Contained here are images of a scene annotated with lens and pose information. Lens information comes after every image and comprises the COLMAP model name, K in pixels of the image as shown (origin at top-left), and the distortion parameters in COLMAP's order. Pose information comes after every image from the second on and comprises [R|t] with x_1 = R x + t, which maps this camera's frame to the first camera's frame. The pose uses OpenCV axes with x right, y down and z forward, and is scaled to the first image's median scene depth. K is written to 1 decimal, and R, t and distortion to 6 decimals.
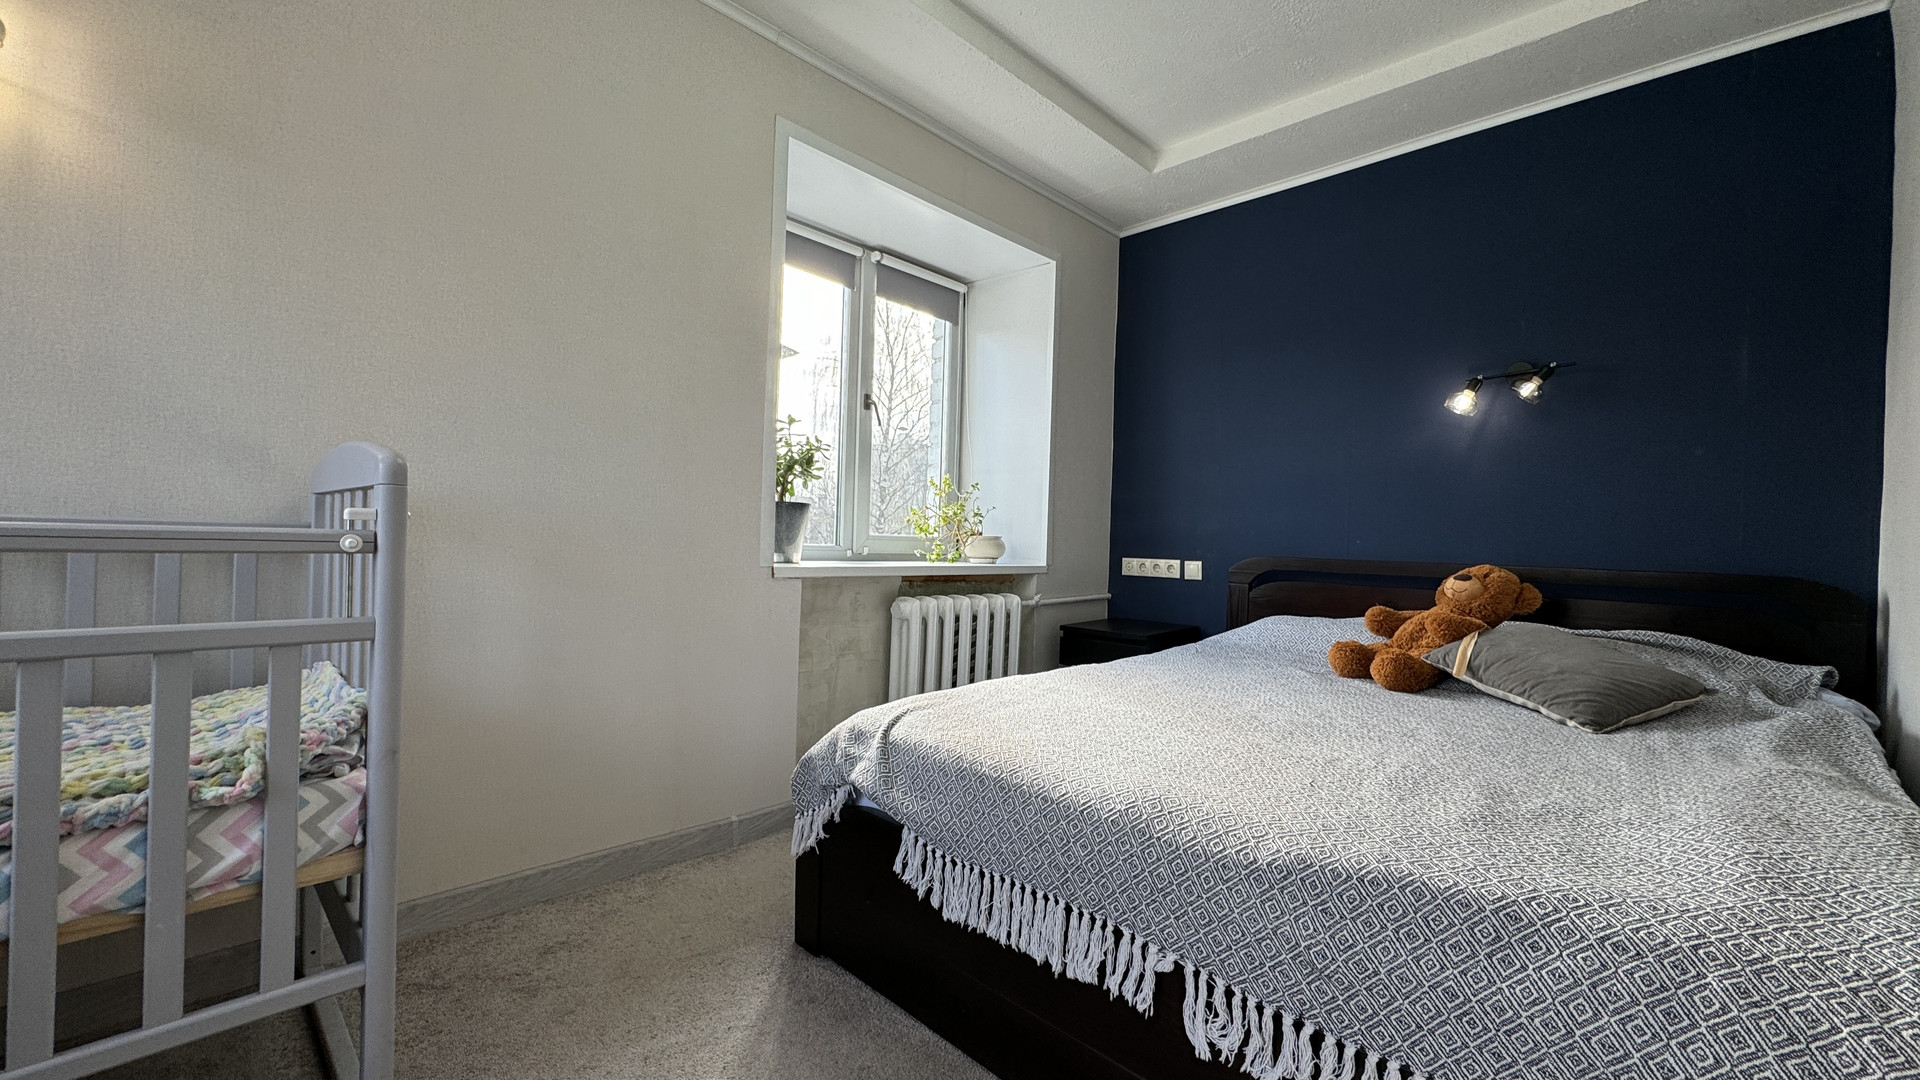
lens RADIAL K [[764.3, 0, 956.5], [0, 764.3, 540.1], [0, 0, 1]] dist [-0.002738, 0.000363]
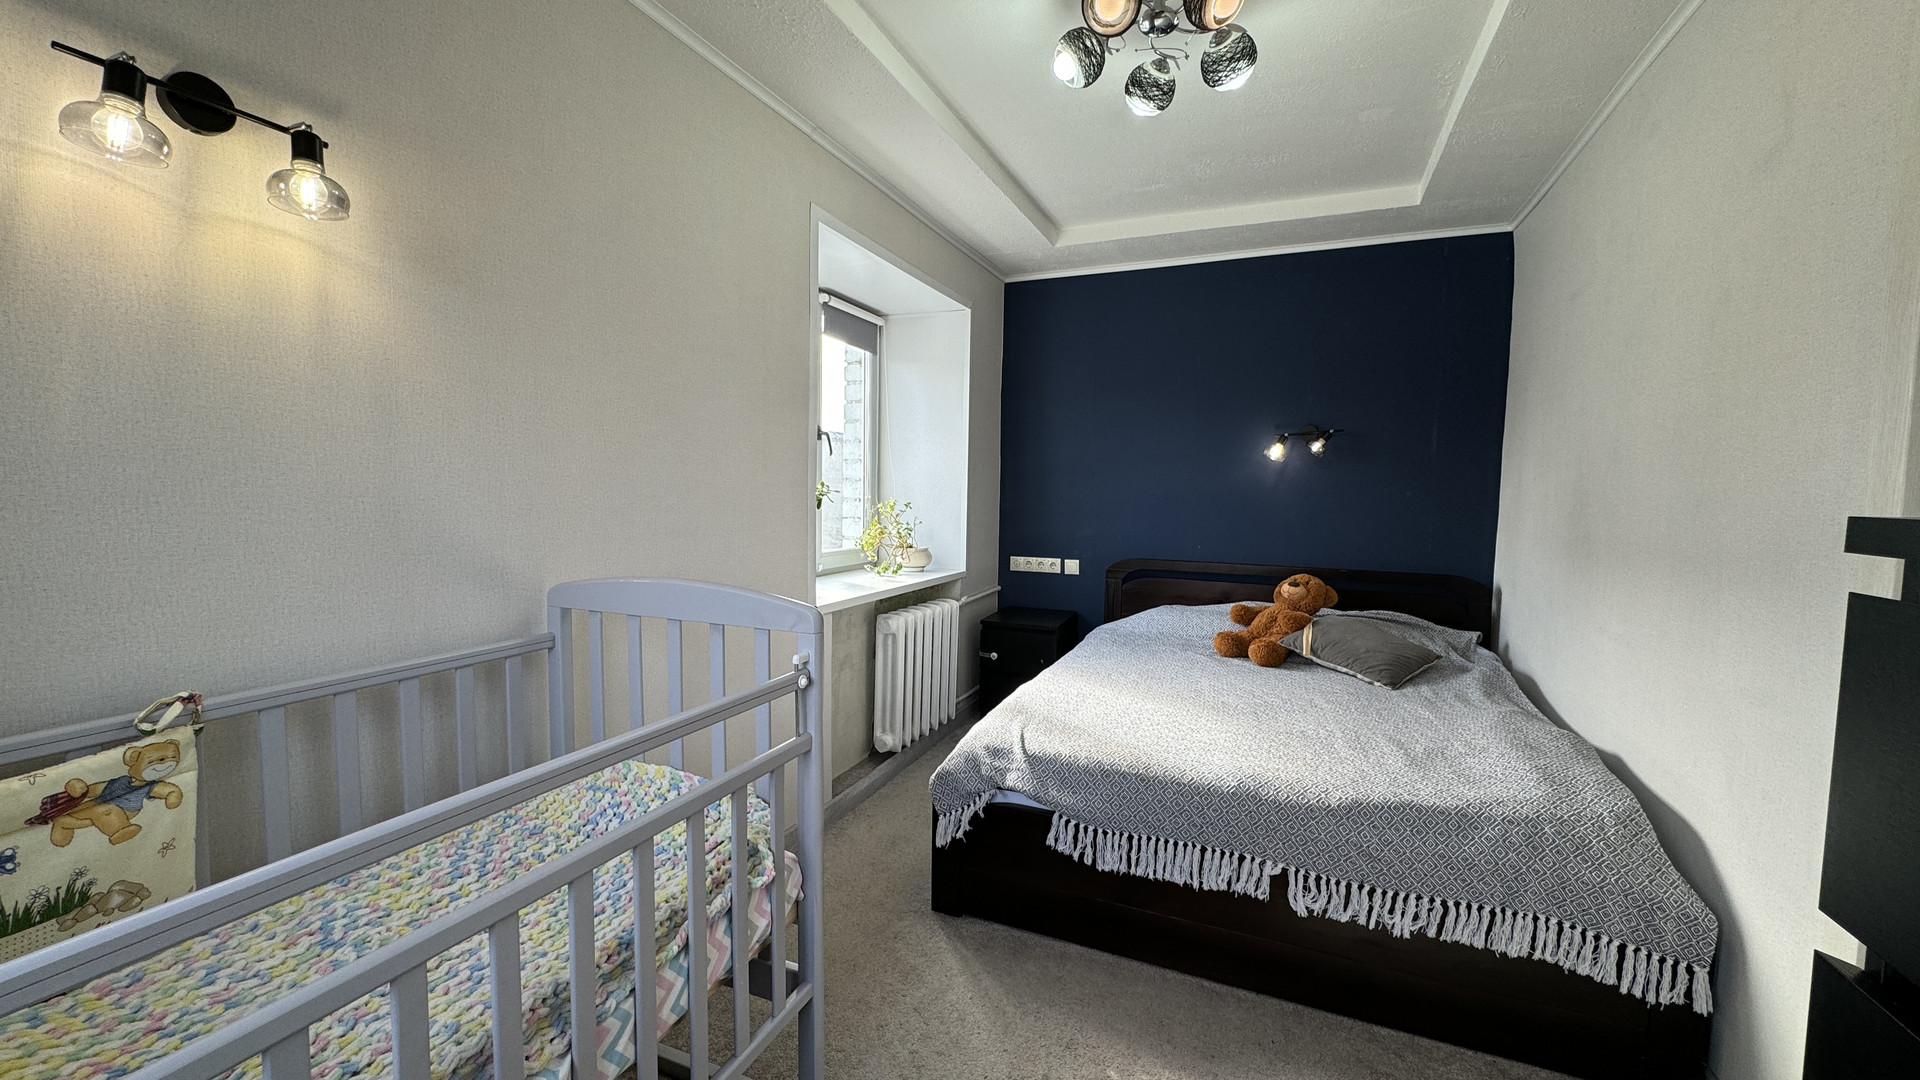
lens RADIAL K [[764.3, 0, 956.5], [0, 764.3, 540.1], [0, 0, 1]] dist [-0.002738, 0.000363]
pose [[0.935381, -0.039012, 0.351482, -0.709799], [0.012334, 0.996891, 0.077822, -0.242294], [-0.353425, -0.068458, 0.932954, -0.223955]]
